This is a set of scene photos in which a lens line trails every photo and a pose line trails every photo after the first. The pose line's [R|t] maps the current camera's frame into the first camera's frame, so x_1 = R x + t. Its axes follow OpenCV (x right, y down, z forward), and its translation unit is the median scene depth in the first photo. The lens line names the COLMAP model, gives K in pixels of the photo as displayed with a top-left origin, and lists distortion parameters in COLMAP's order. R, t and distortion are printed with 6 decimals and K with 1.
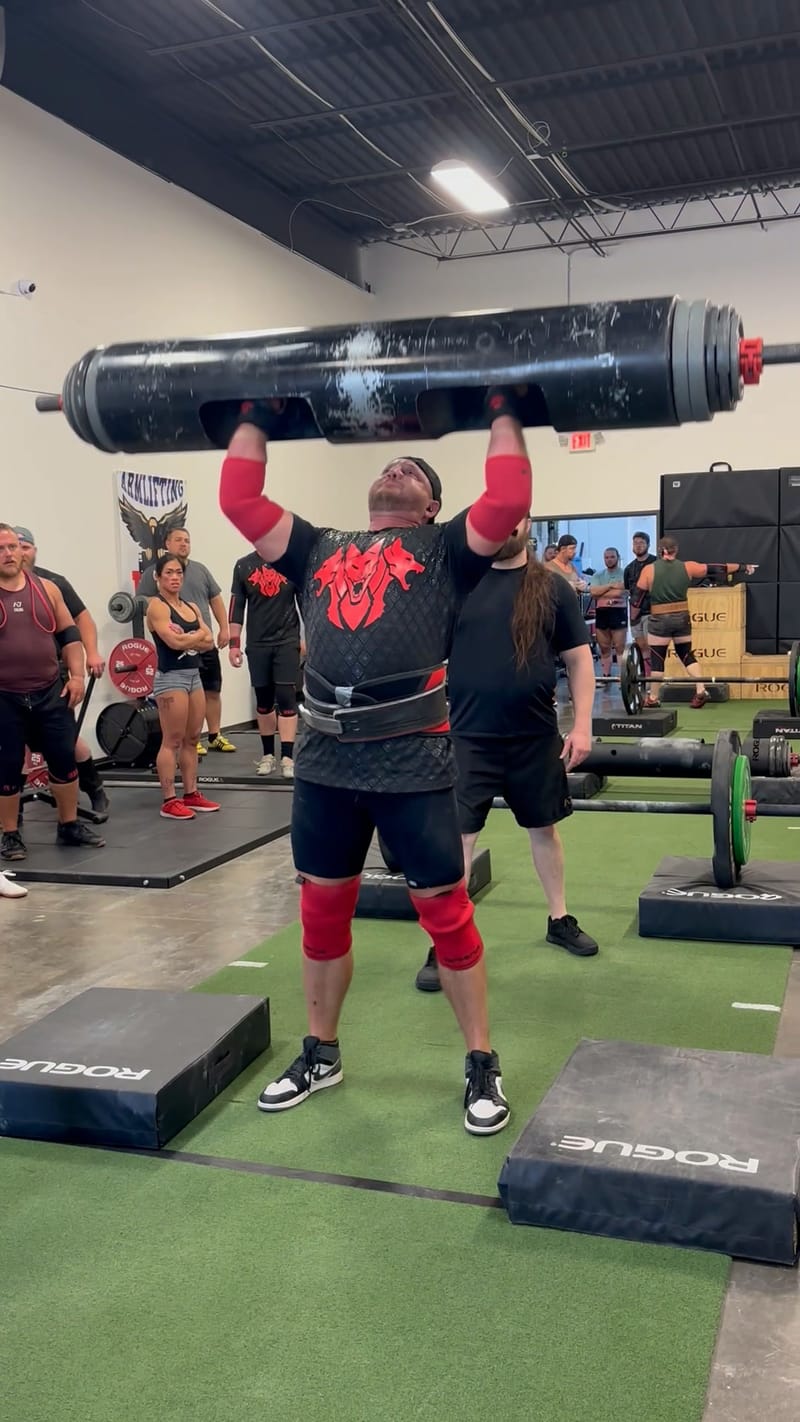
lens RADIAL K [[1325.4, 0, 393.7], [0, 1325.4, 707.5], [0, 0, 1]] dist [0.002830, 0.000129]
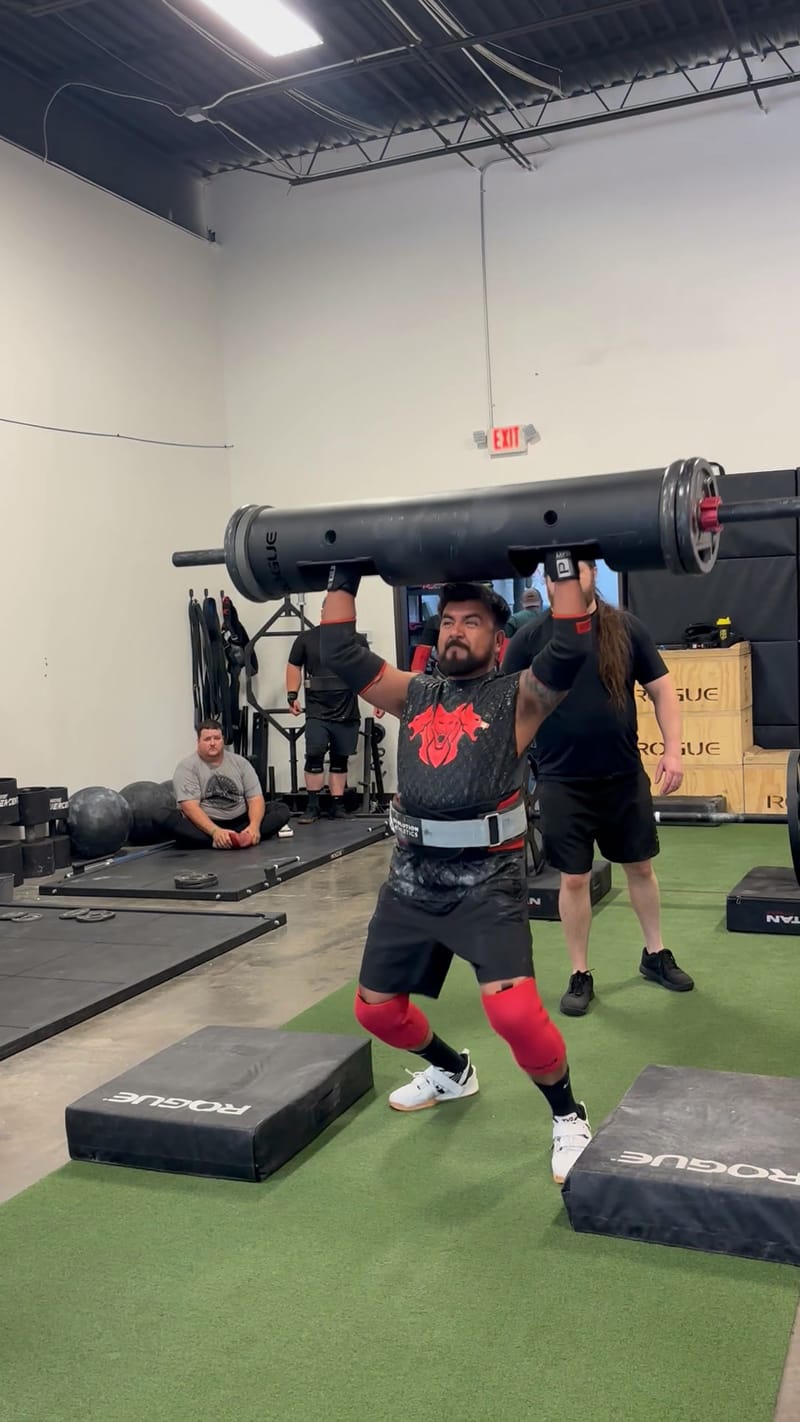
lens RADIAL K [[1305.5, 0, 376.8], [0, 1305.5, 704.2], [0, 0, 1]] dist [-0.002380, -0.007460]
pose [[0.997502, -0.009730, -0.069966, 0.128722], [0.006939, 0.999175, -0.040012, -0.039073], [0.070297, 0.039427, 0.996747, 0.347388]]
